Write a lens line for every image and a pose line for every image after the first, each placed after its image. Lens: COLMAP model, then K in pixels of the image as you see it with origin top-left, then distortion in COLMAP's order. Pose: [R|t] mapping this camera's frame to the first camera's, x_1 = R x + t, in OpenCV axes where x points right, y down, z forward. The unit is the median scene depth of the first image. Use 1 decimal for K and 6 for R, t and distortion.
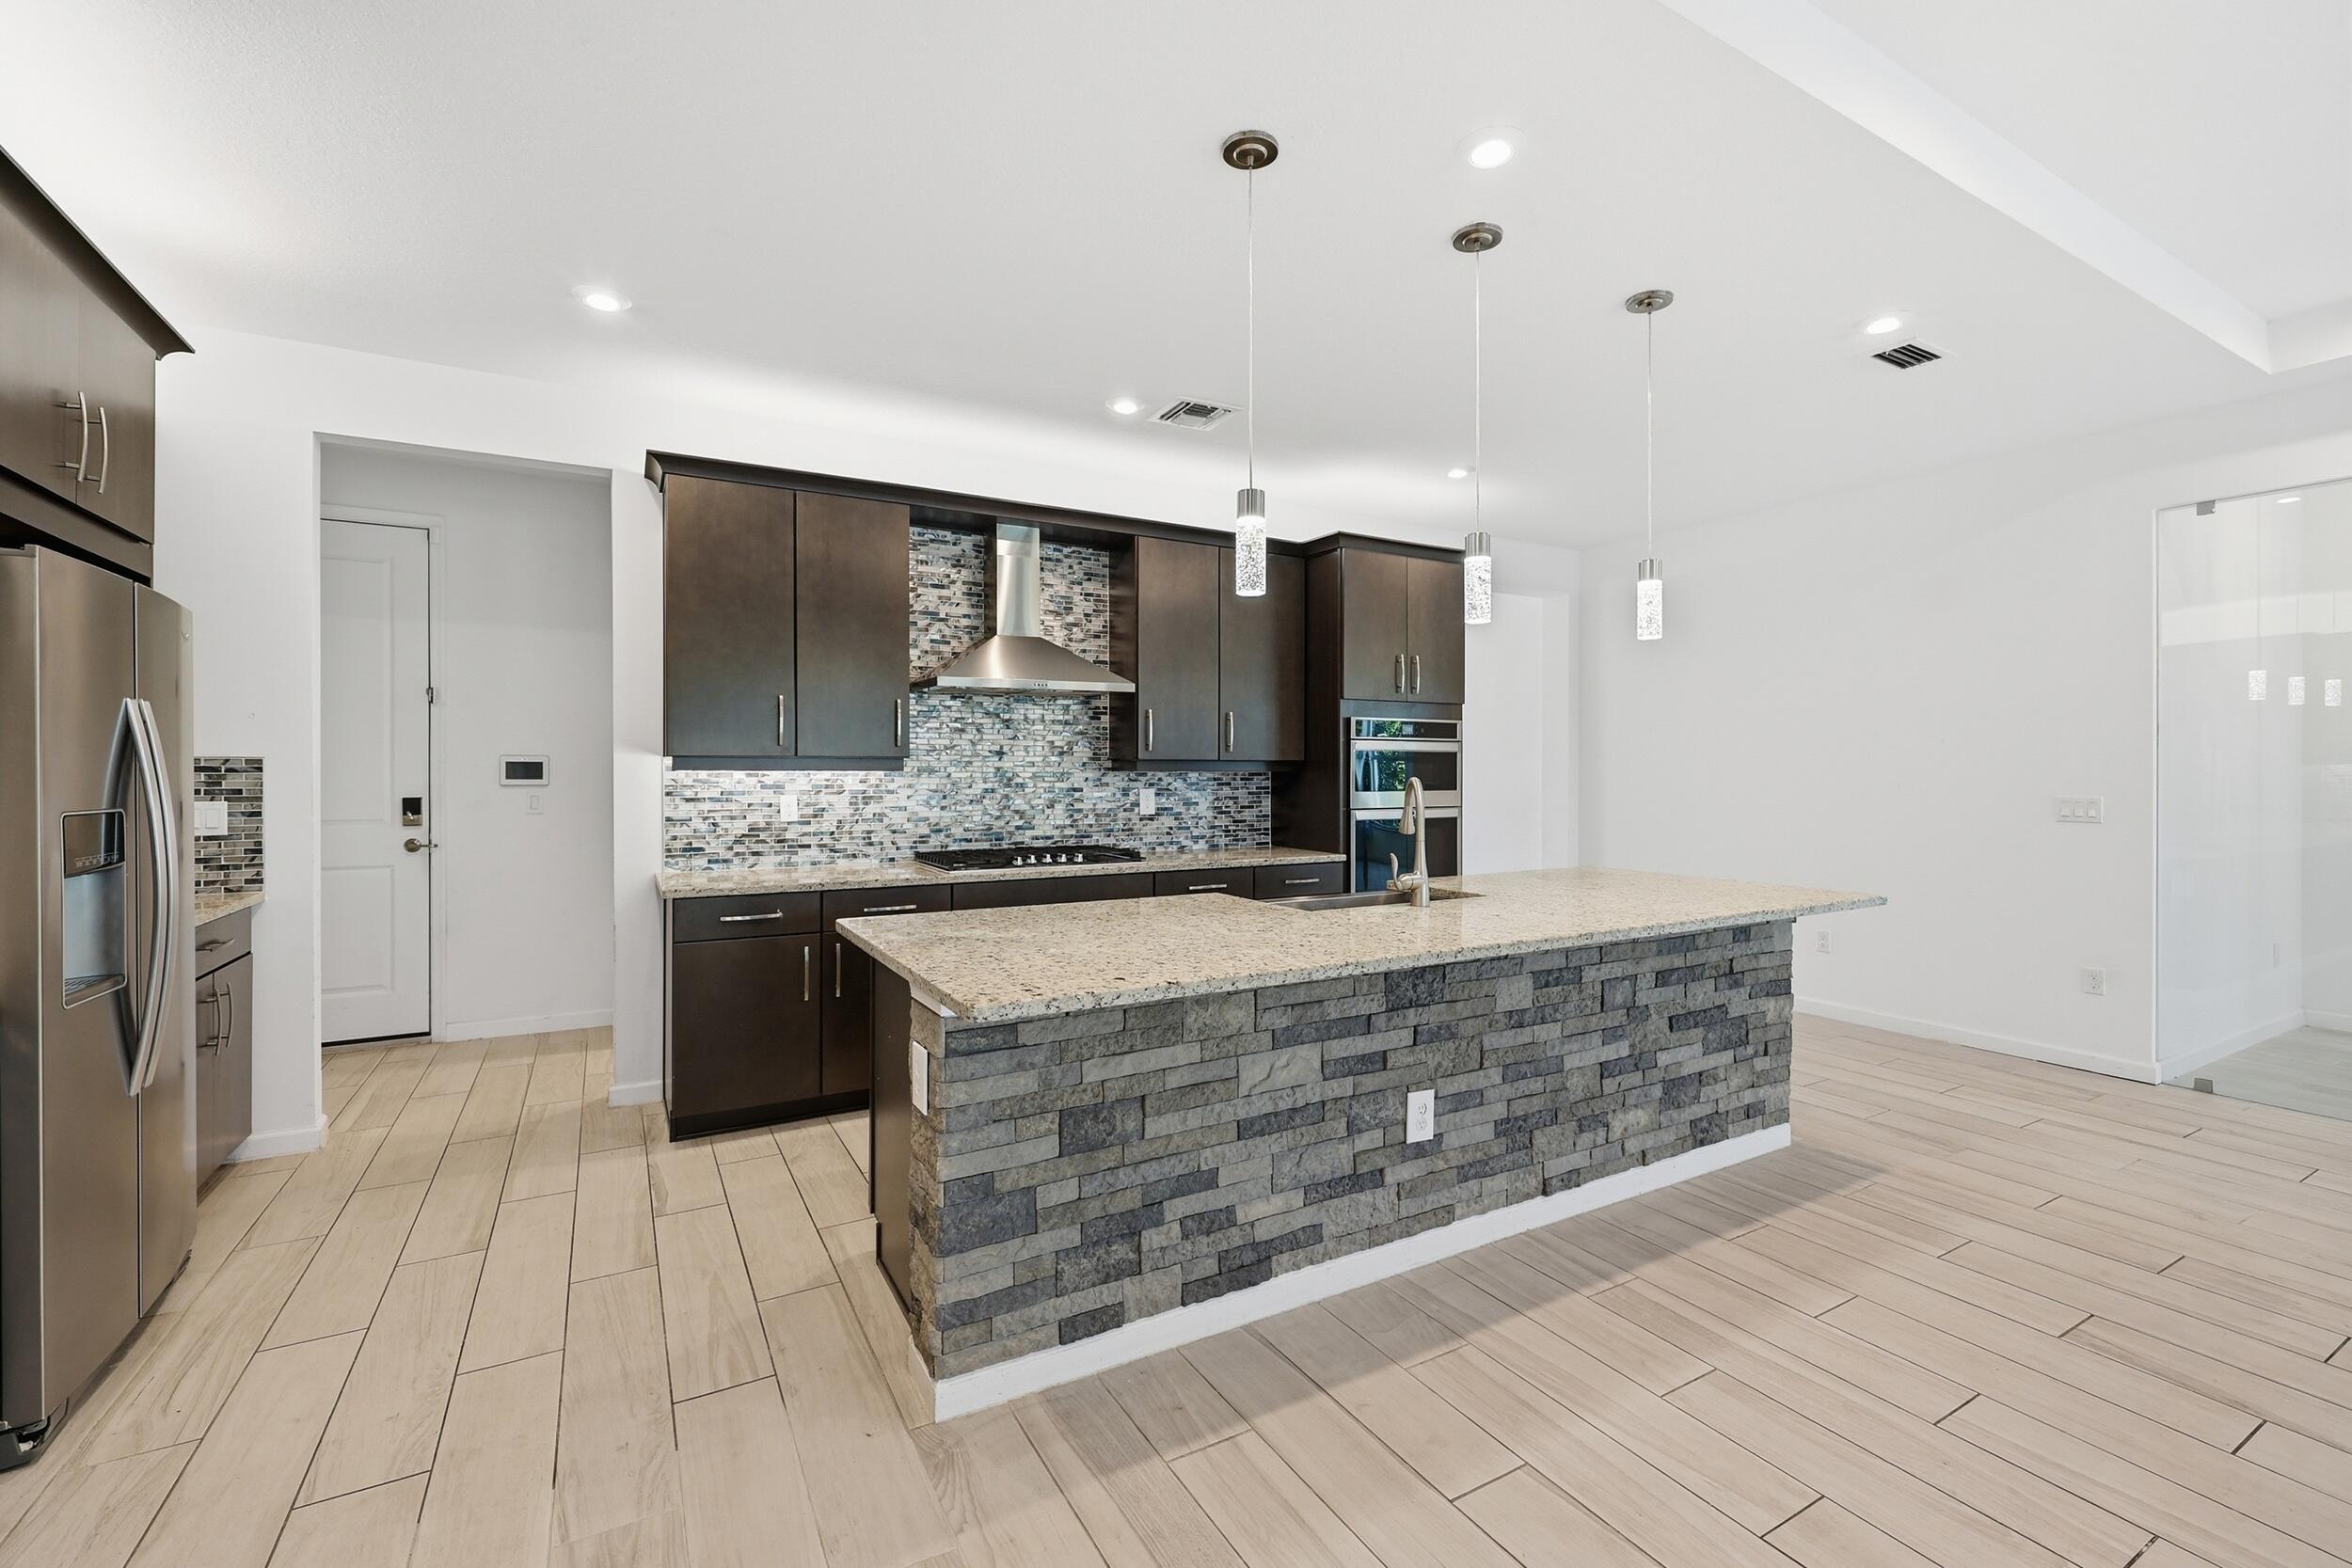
lens RADIAL K [[992.6, 0, 1182.4], [0, 992.6, 774.0], [0, 0, 1]] dist [-0.000312, -0.000074]
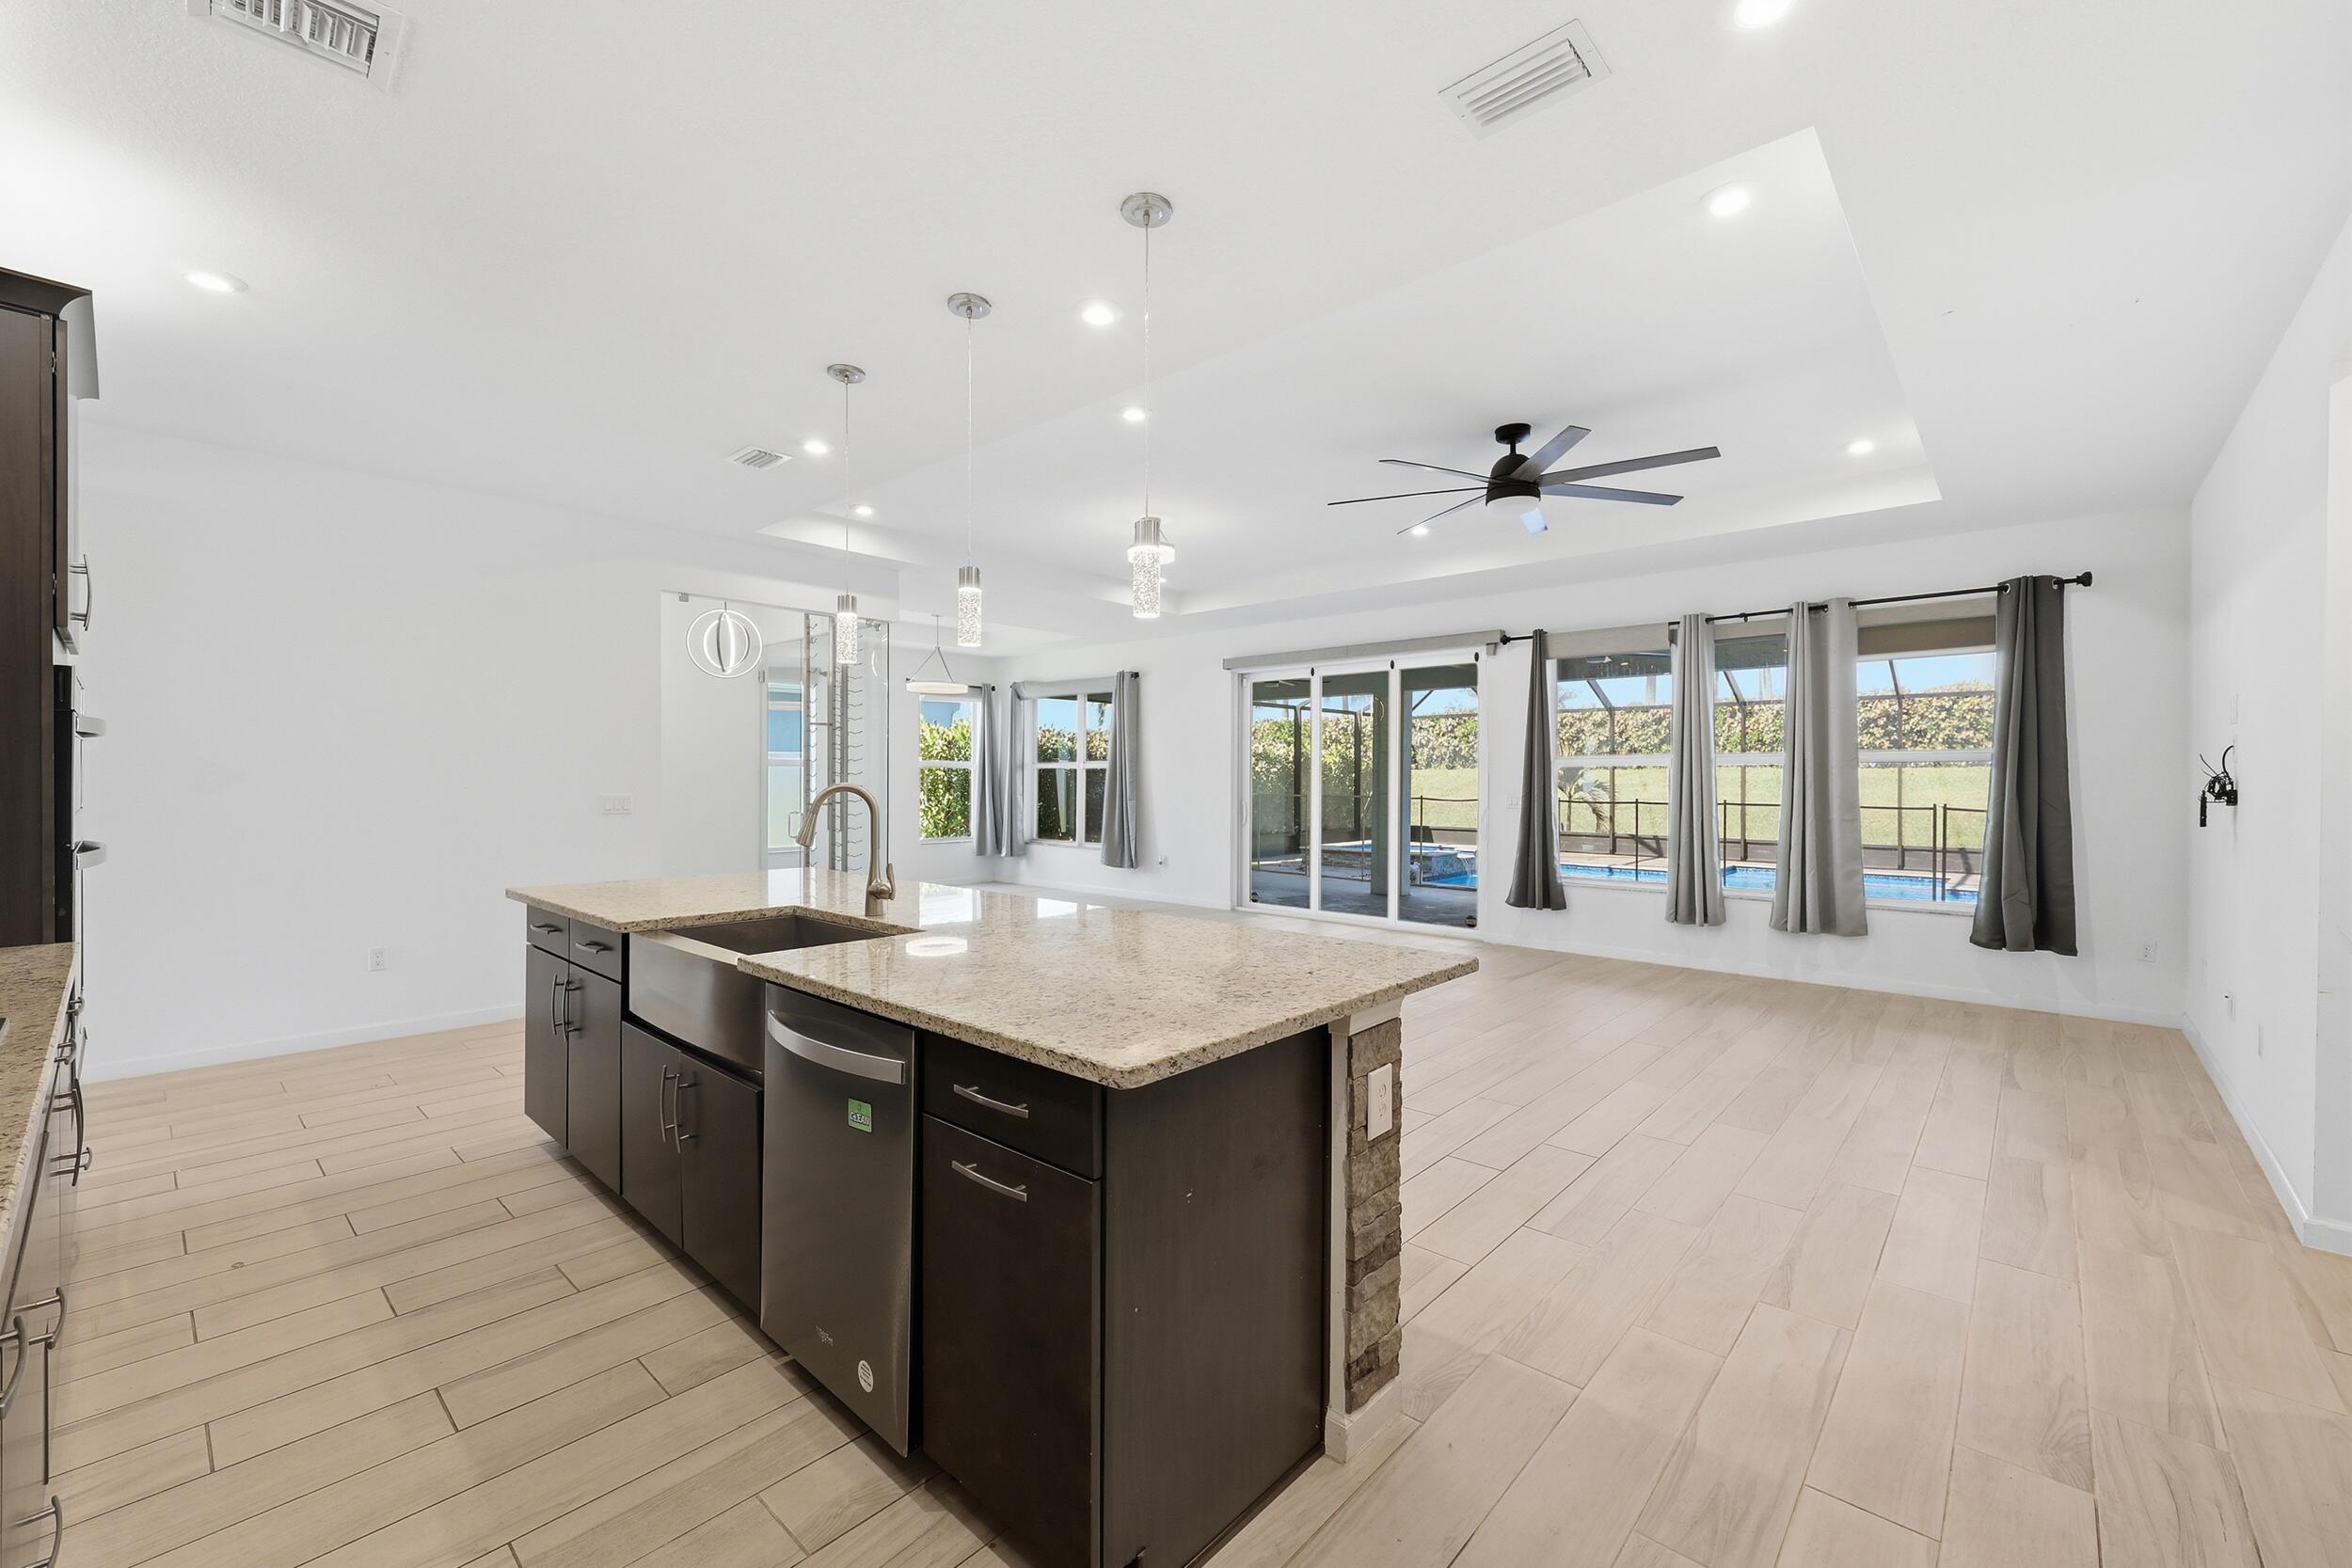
lens RADIAL K [[956.7, 0, 1169.5], [0, 956.7, 781.5], [0, 0, 1]] dist [-0.001316, -0.000125]
pose [[-0.302364, -0.006779, 0.953168, -0.615211], [-0.000455, 0.999976, 0.006967, -0.003141], [-0.953192, 0.001673, -0.302360, 0.840440]]
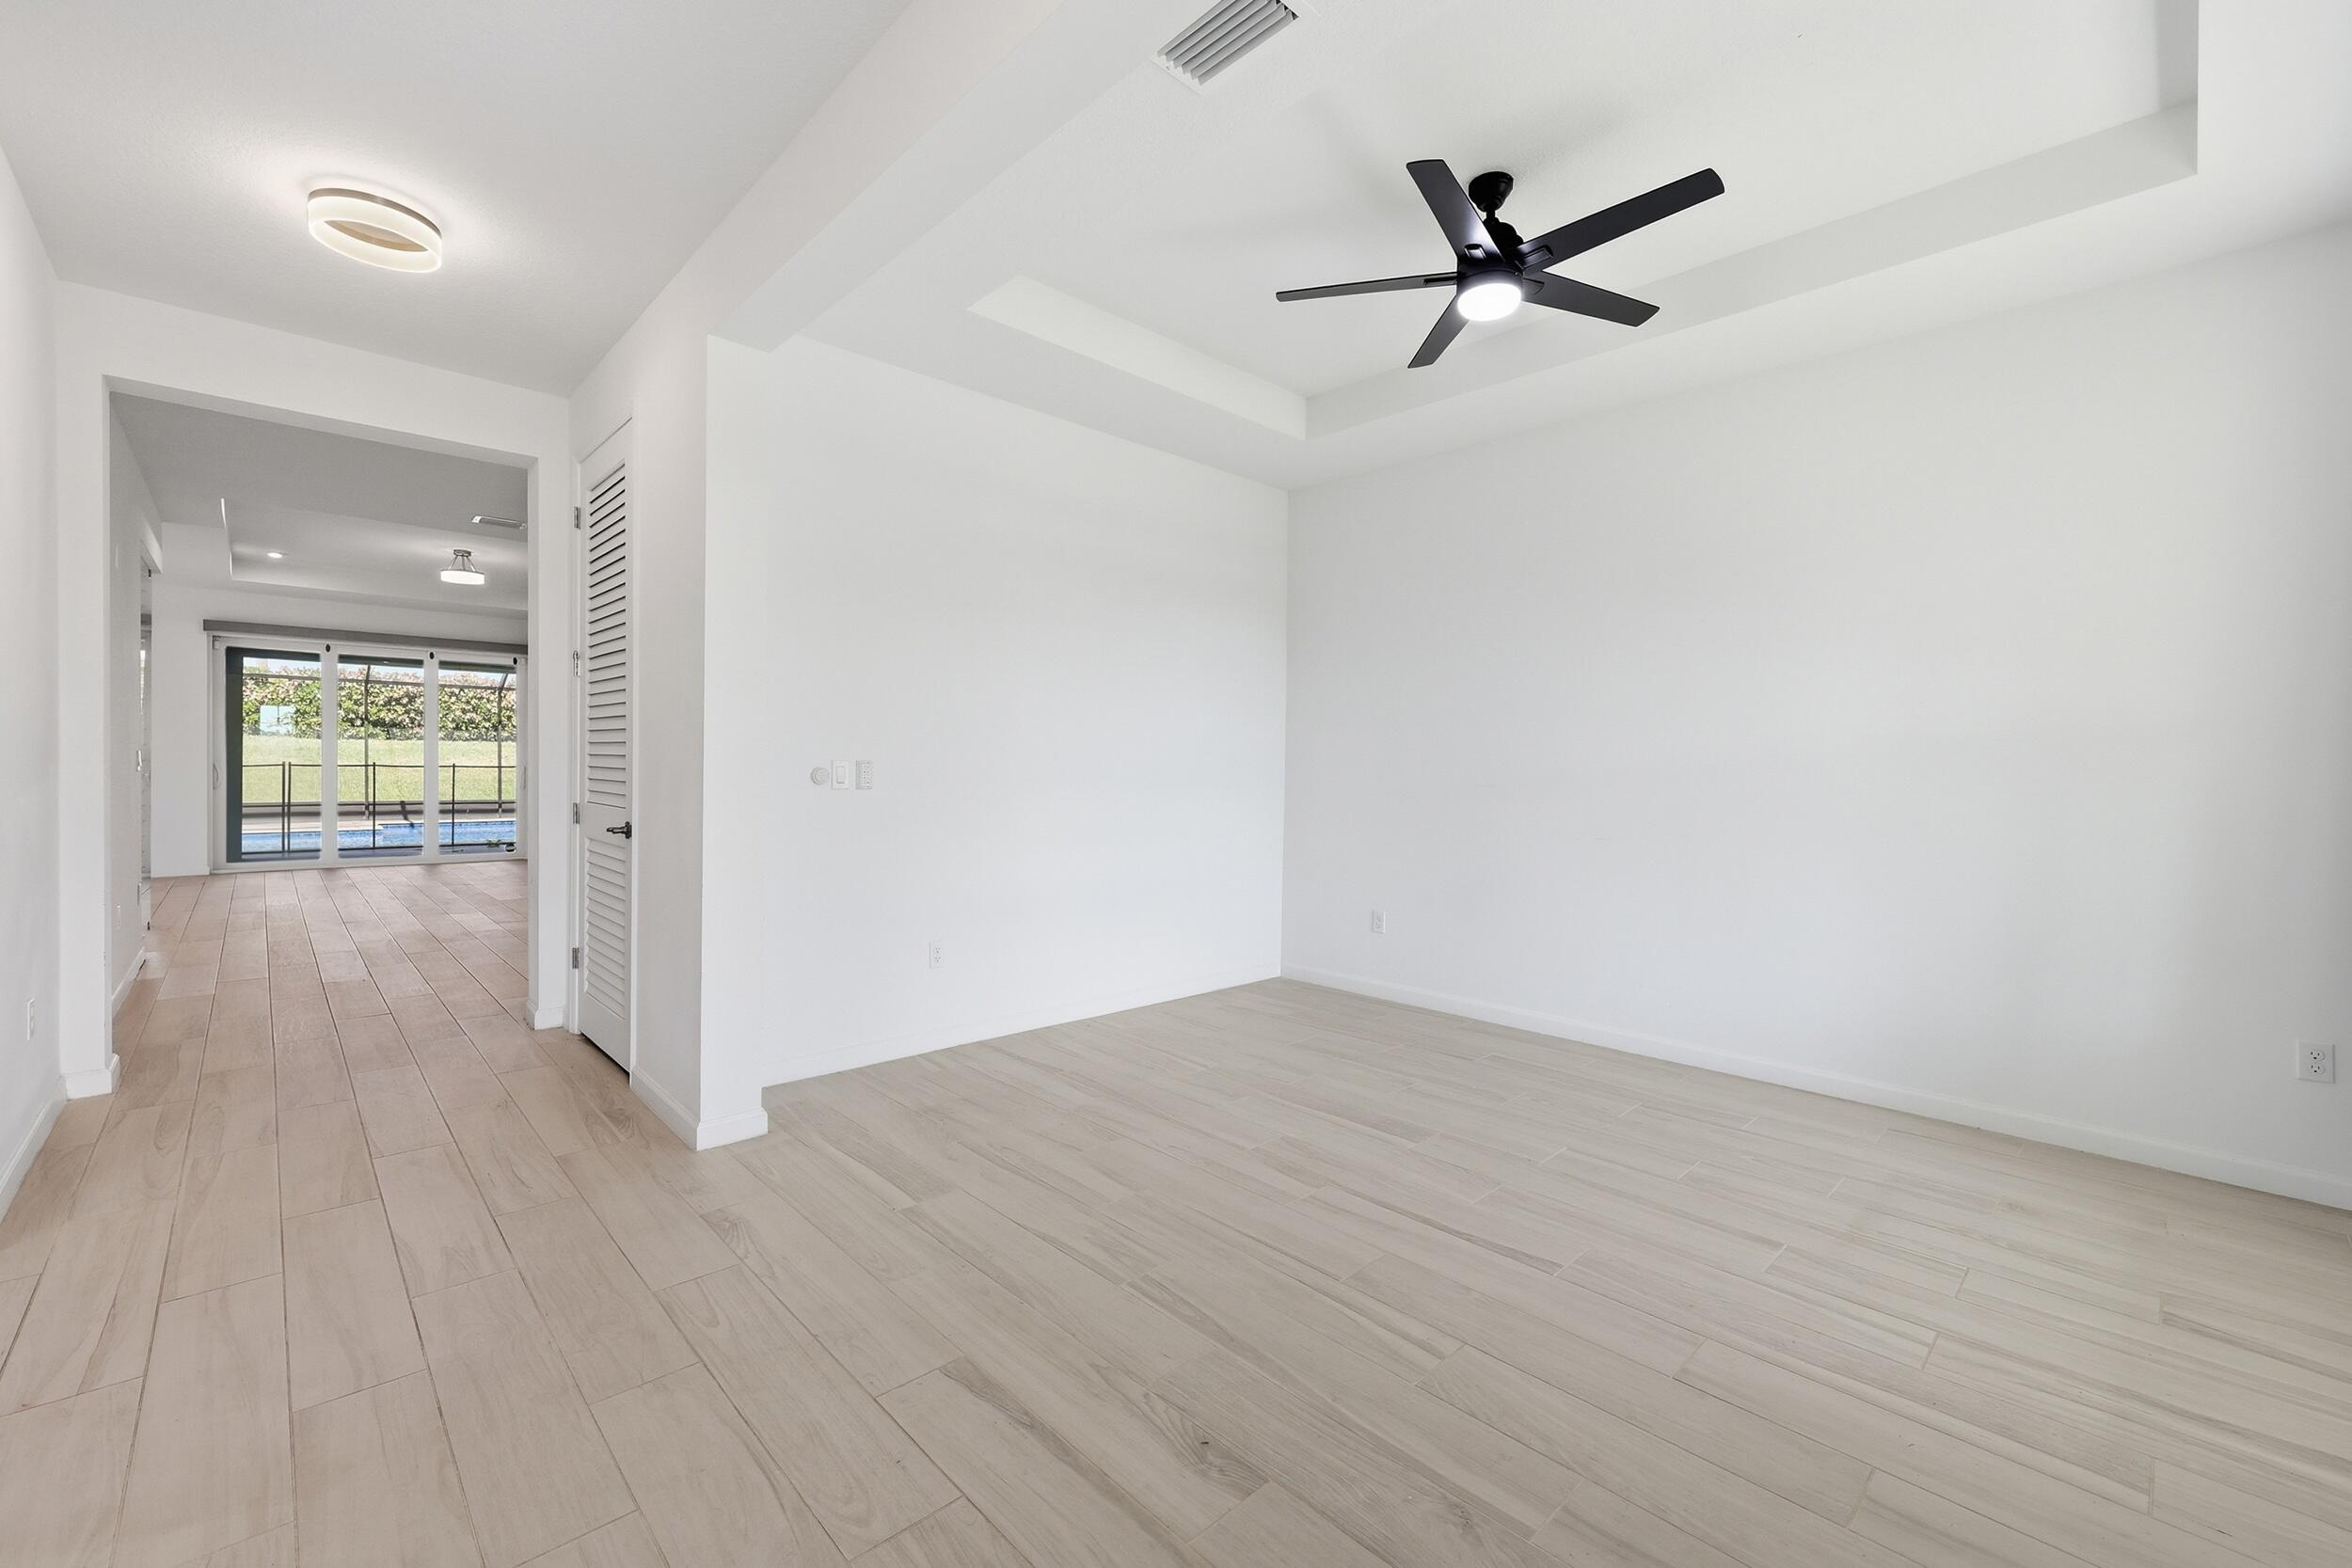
lens RADIAL K [[972.6, 0, 1174.3], [0, 972.6, 771.3], [0, 0, 1]] dist [-0.001568, -0.000109]
pose [[-0.972491, -0.013236, -0.232566, -0.107862], [-0.015758, 0.999835, 0.008992, 0.024587], [0.232408, 0.012410, -0.972539, 3.044655]]
